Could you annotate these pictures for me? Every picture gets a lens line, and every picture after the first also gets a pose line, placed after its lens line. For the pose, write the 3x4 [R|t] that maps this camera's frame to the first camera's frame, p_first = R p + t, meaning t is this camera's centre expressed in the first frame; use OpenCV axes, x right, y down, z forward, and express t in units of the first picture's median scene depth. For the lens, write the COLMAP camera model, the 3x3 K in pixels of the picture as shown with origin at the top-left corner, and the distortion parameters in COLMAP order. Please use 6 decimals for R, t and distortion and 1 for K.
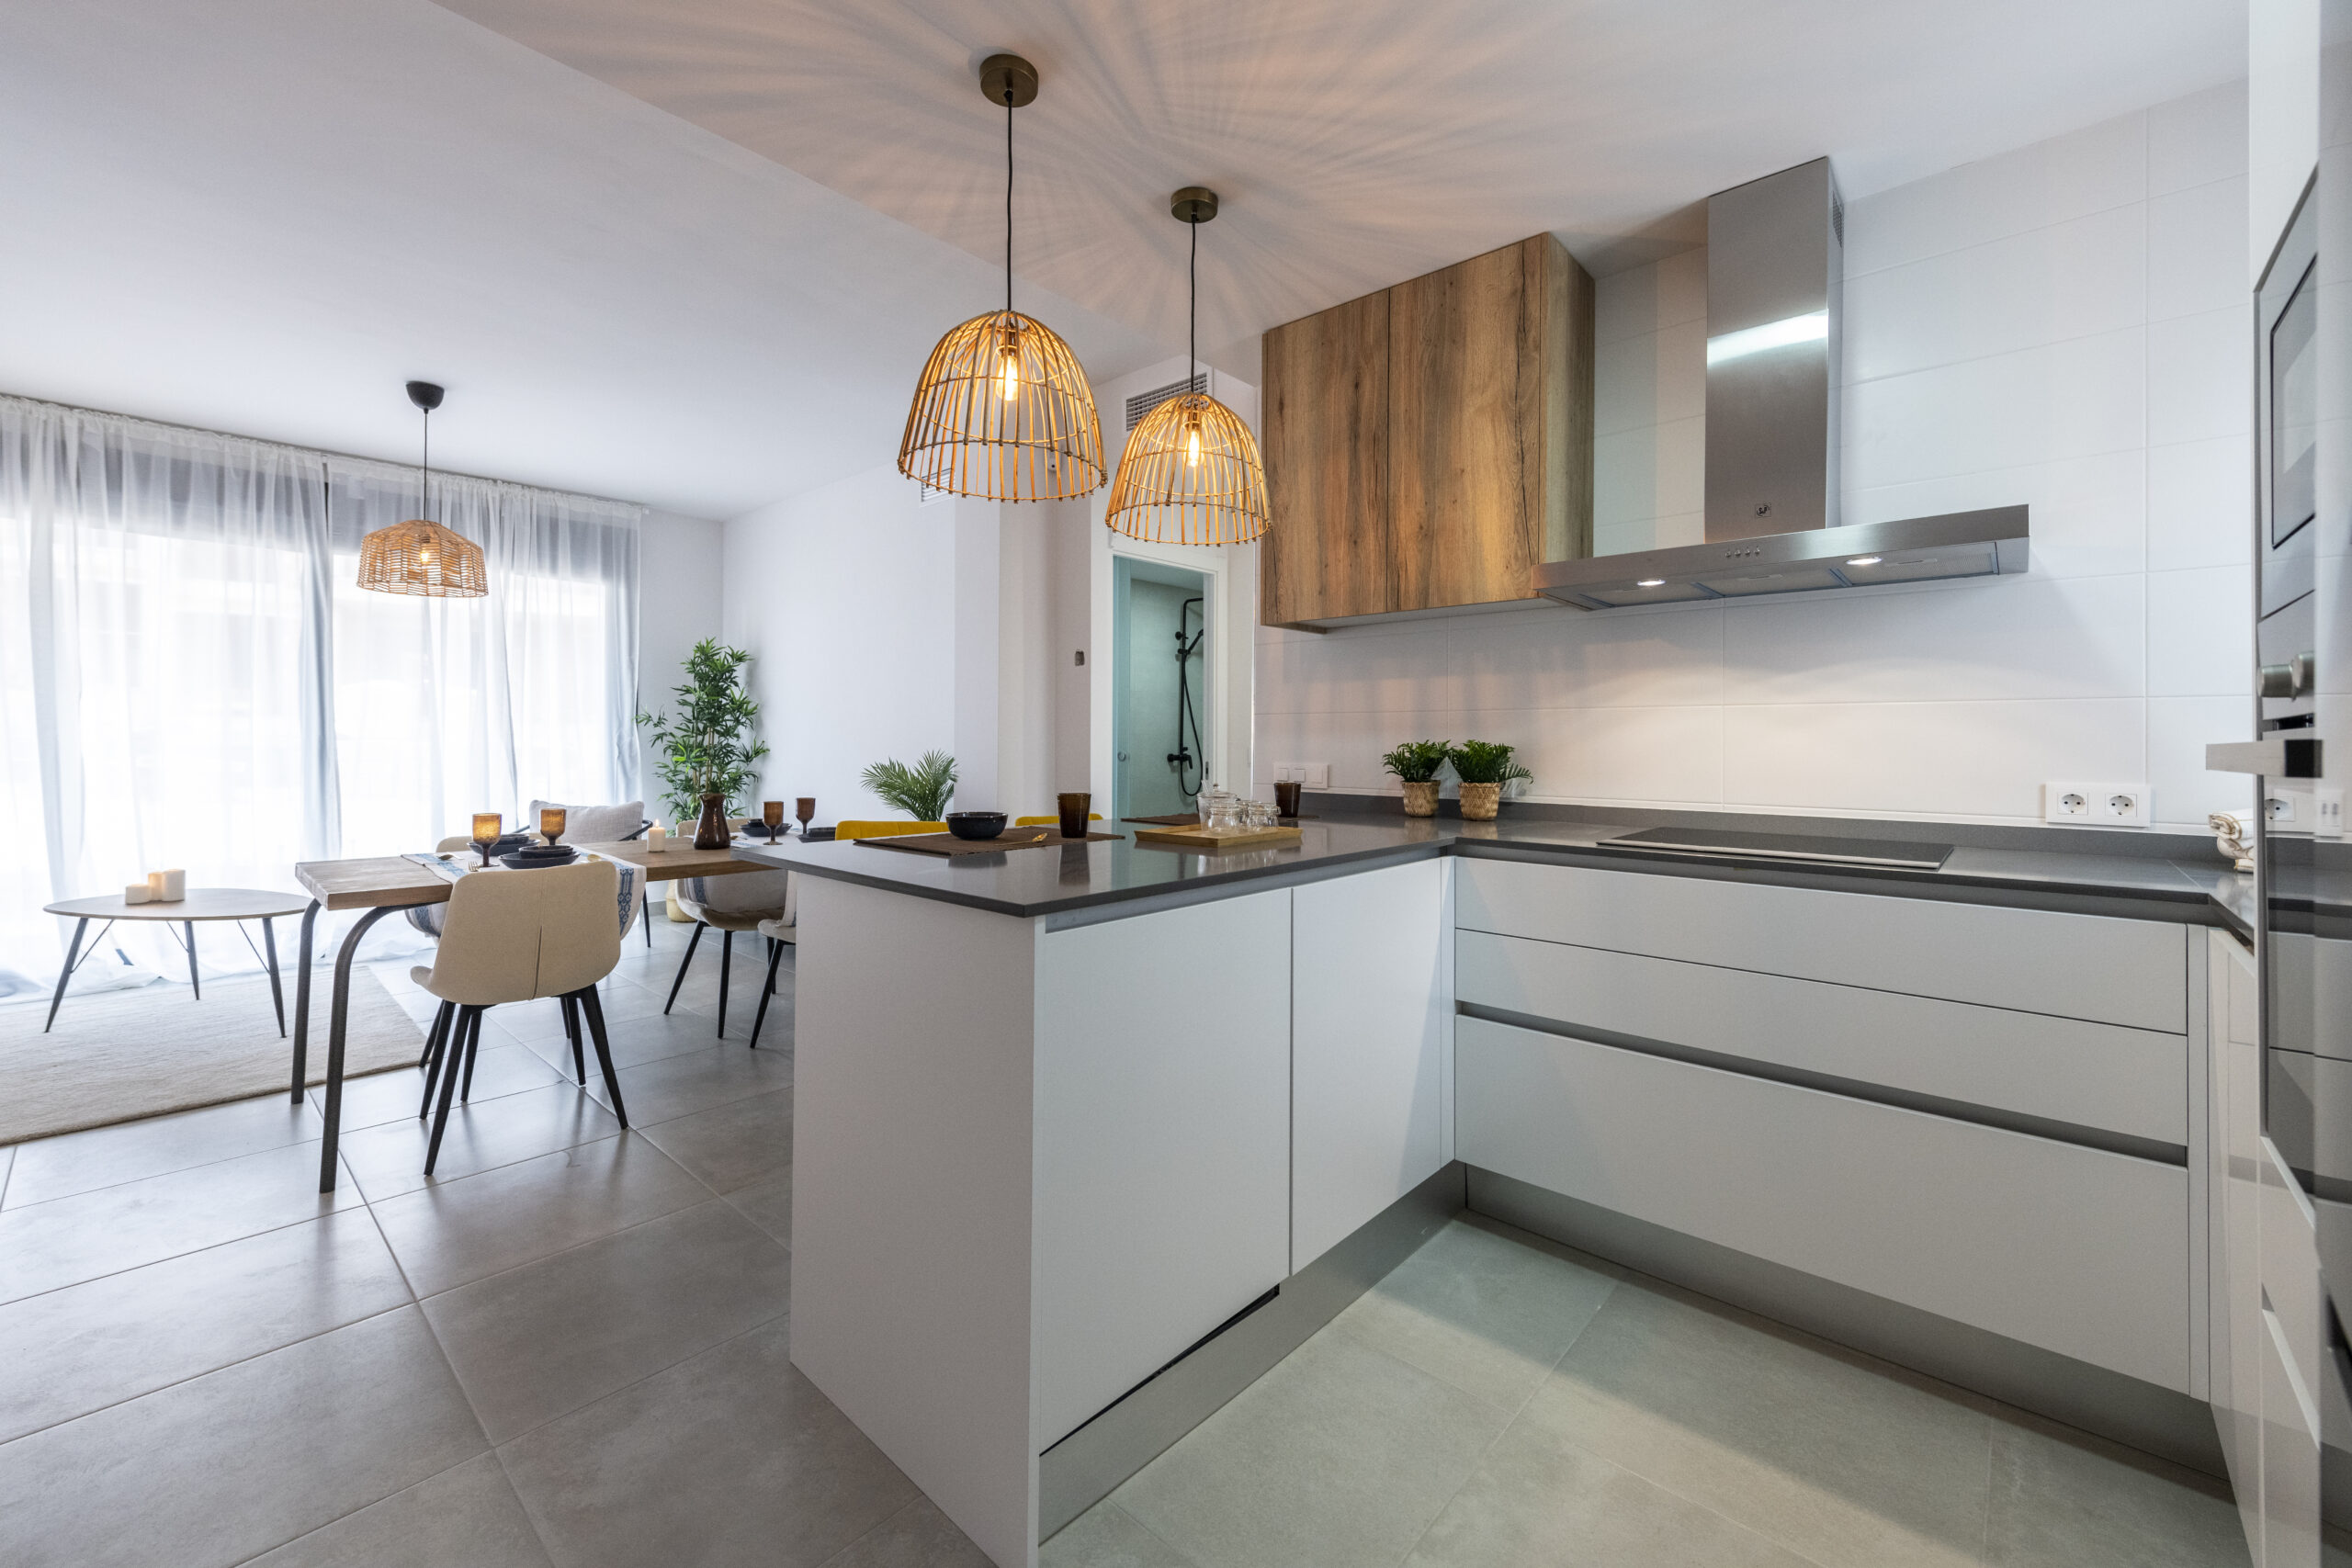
lens RADIAL K [[932.5, 0, 1162.6], [0, 932.5, 734.8], [0, 0, 1]] dist [0.003069, 0.000660]
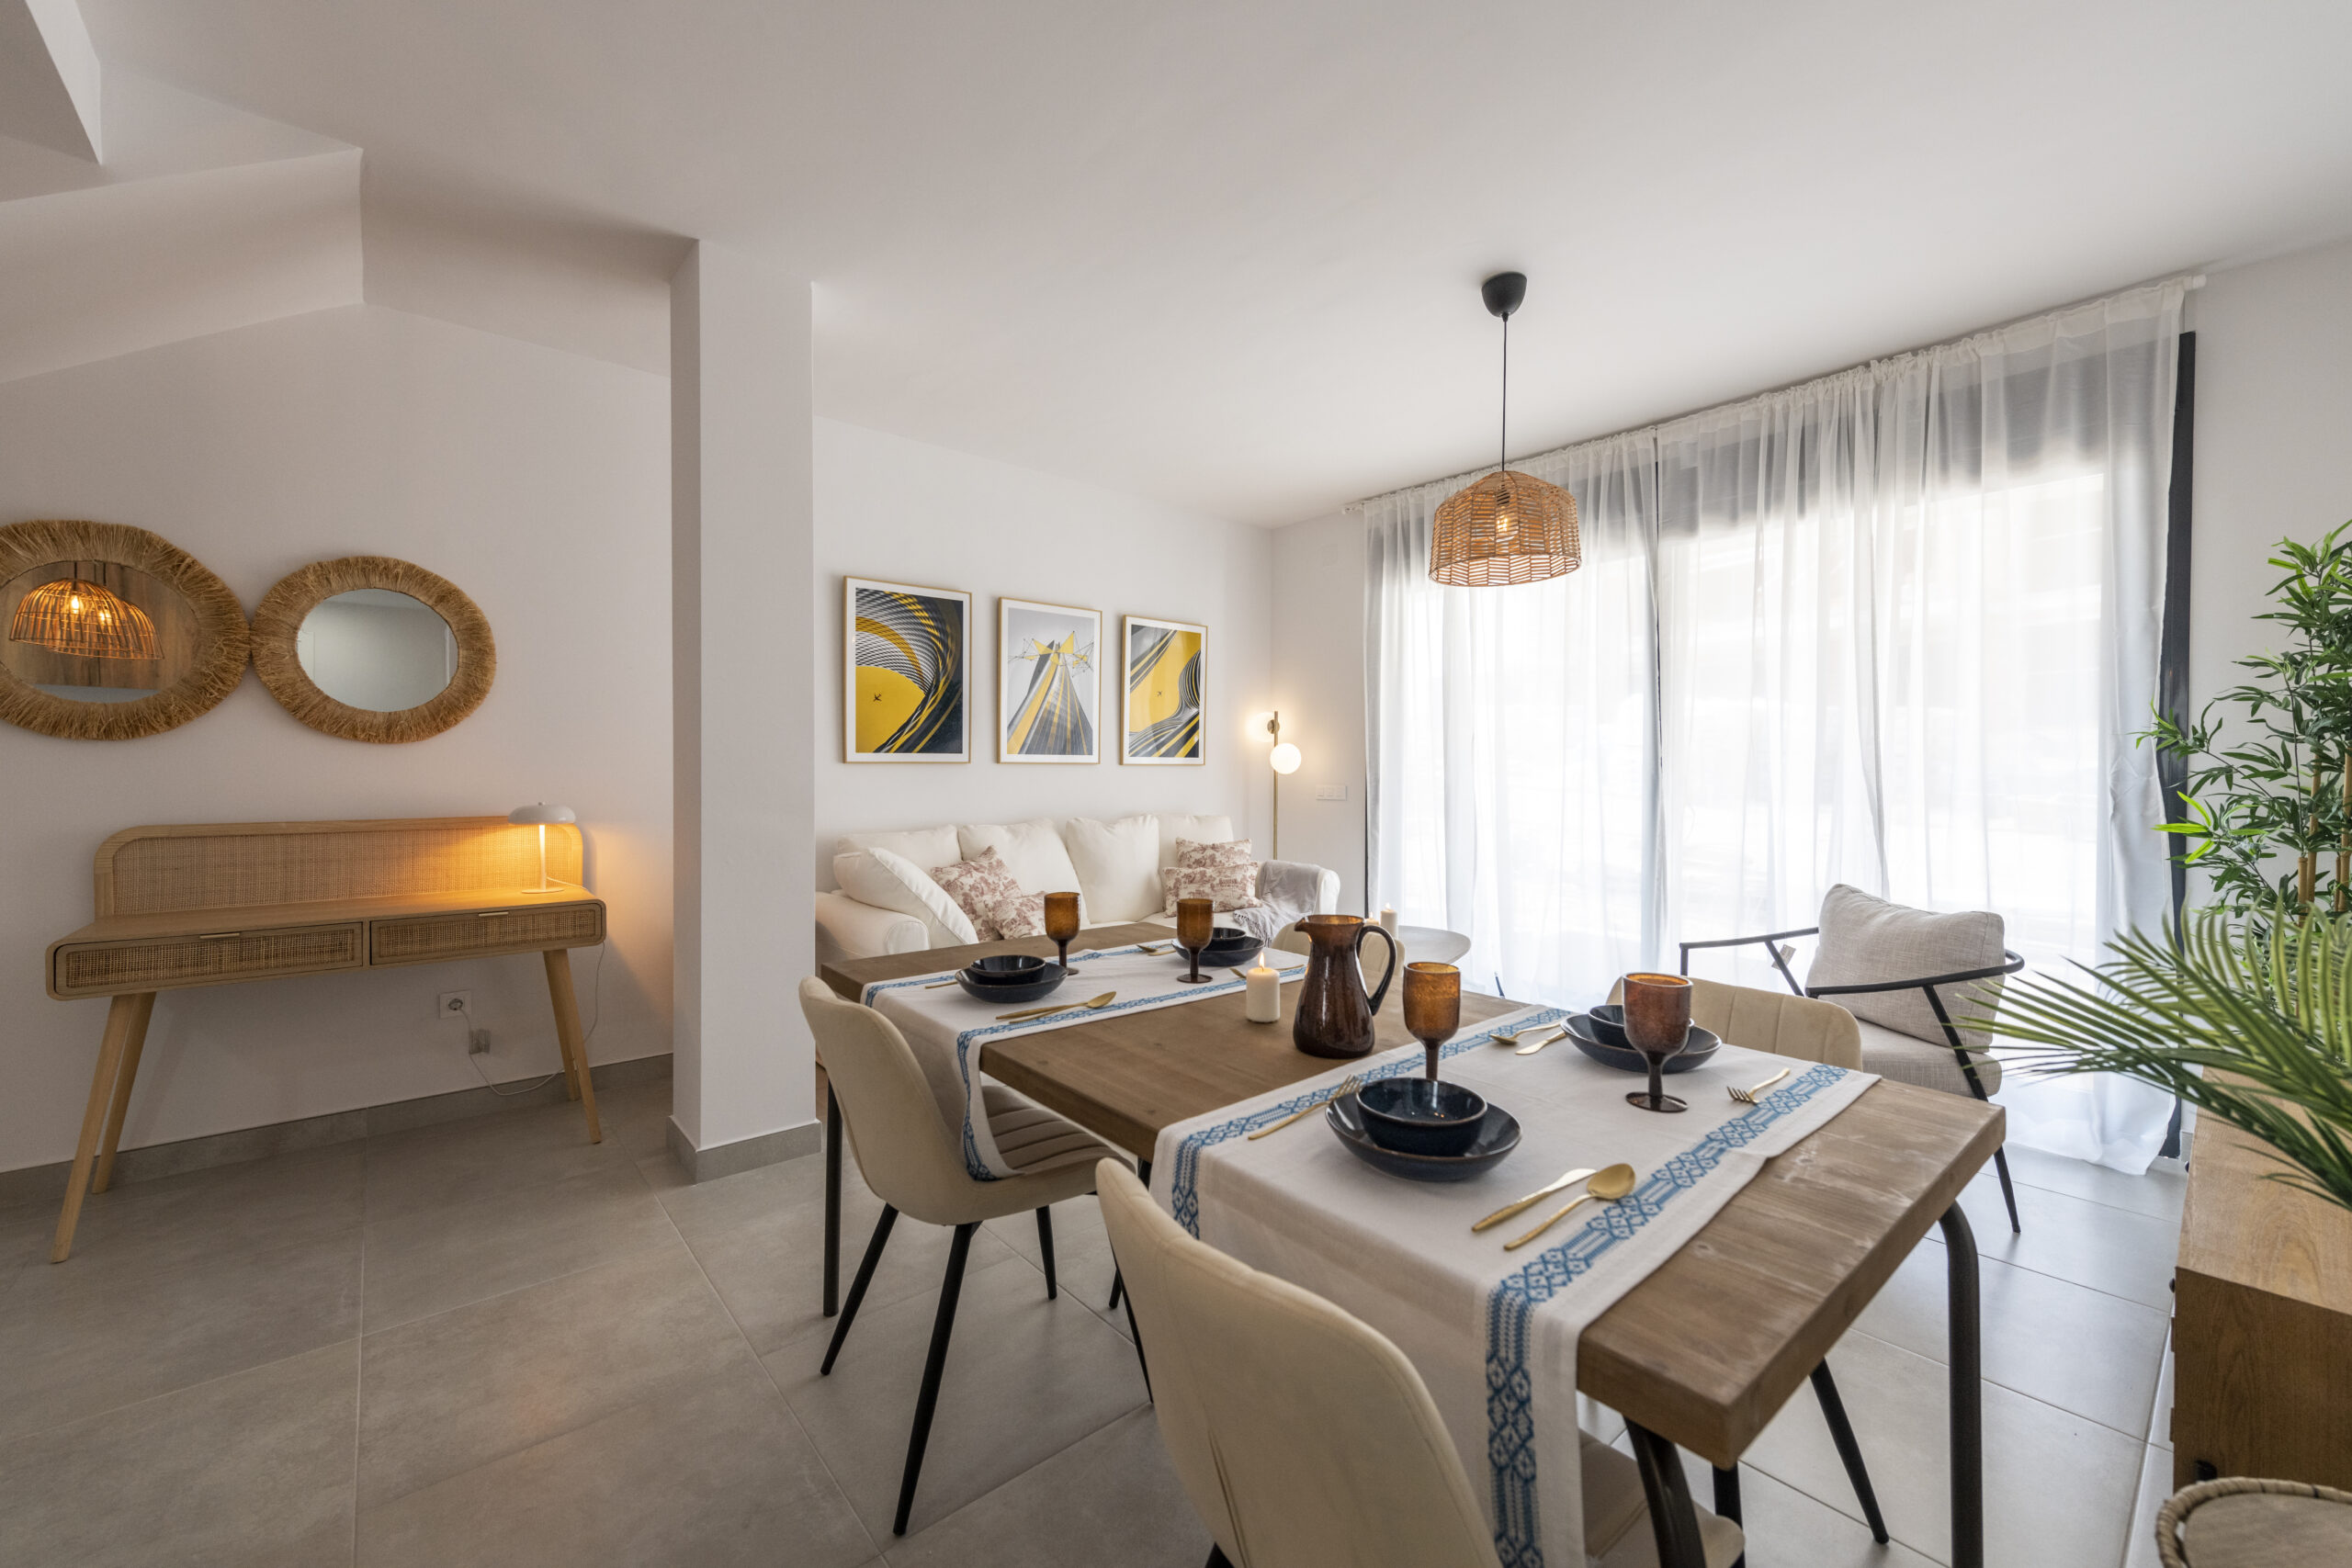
lens RADIAL K [[922.3, 0, 1163.3], [0, 922.3, 785.4], [0, 0, 1]] dist [0.017088, -0.006717]
pose [[-0.125633, 0.011865, -0.992006, -0.060839], [0.000050, 0.999929, 0.011954, -0.001812], [0.992077, 0.001452, -0.125625, 0.782929]]
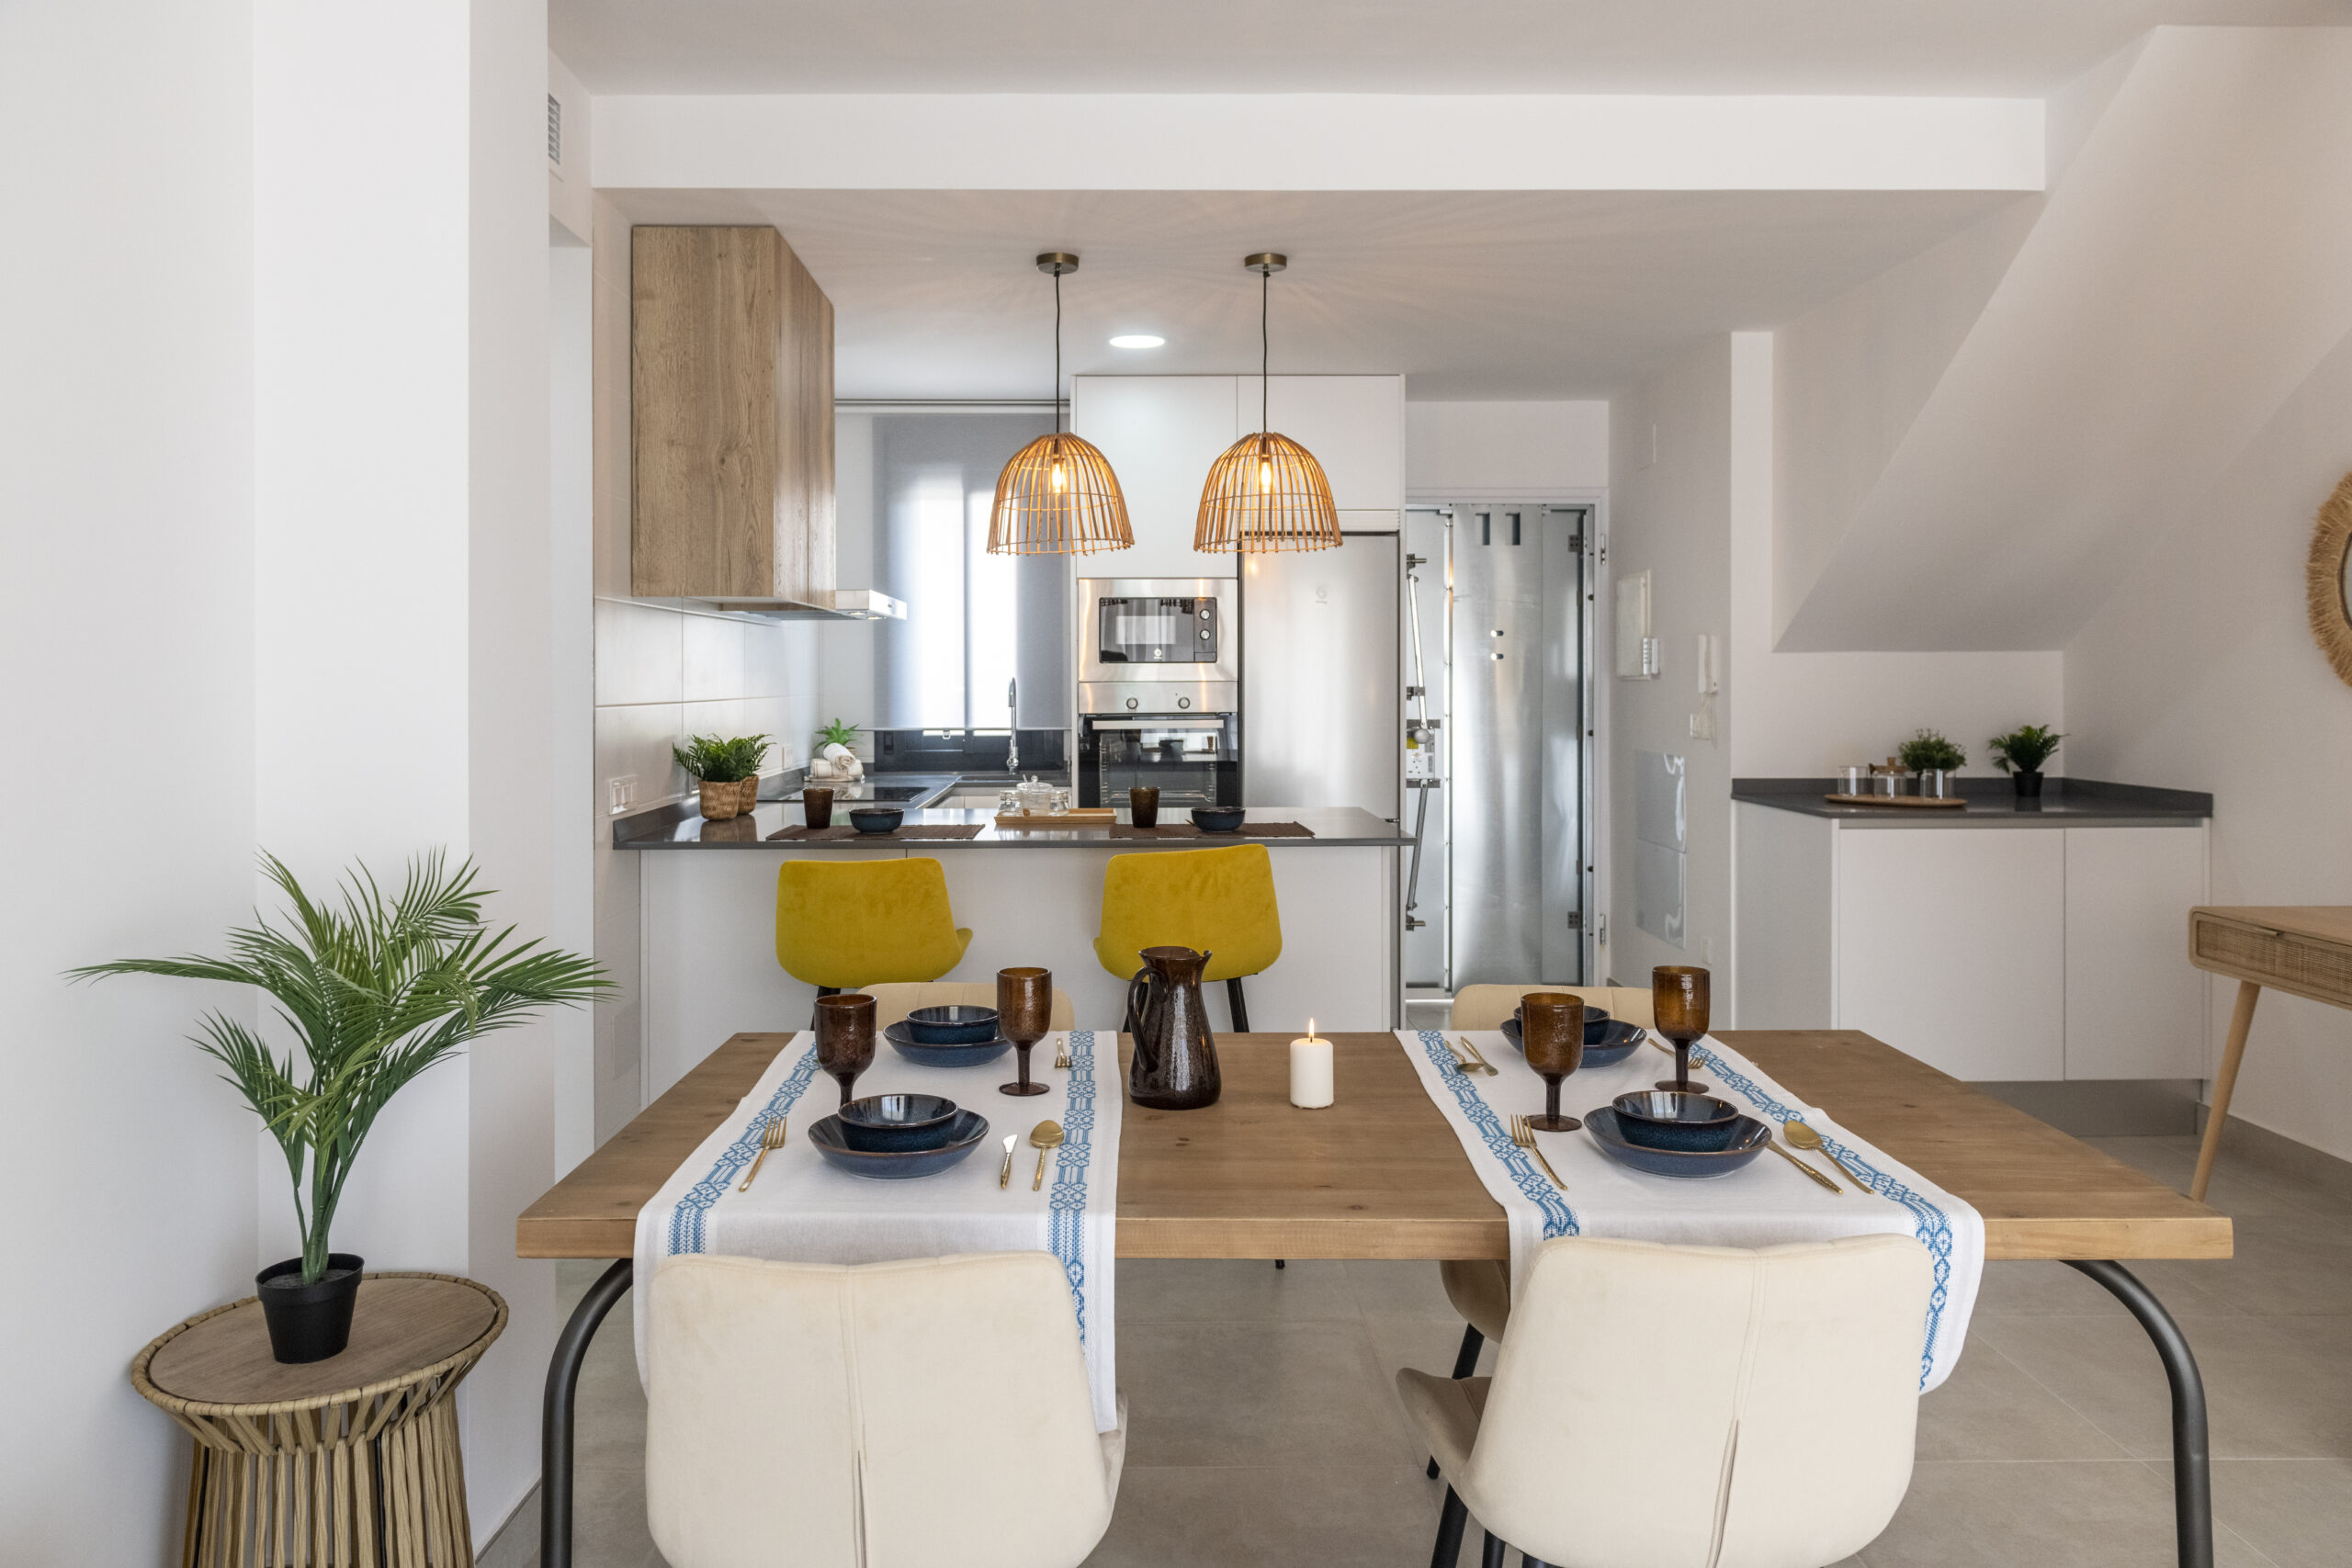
lens RADIAL K [[1614.0, 0, 1146.2], [0, 1614.0, 662.5], [0, 0, 1]] dist [-0.000456, -0.004725]
pose [[-0.685966, 0.002548, 0.727629, -0.745723], [-0.004853, 0.999956, -0.008076, -0.035638], [-0.727618, -0.009071, -0.685923, 1.152835]]
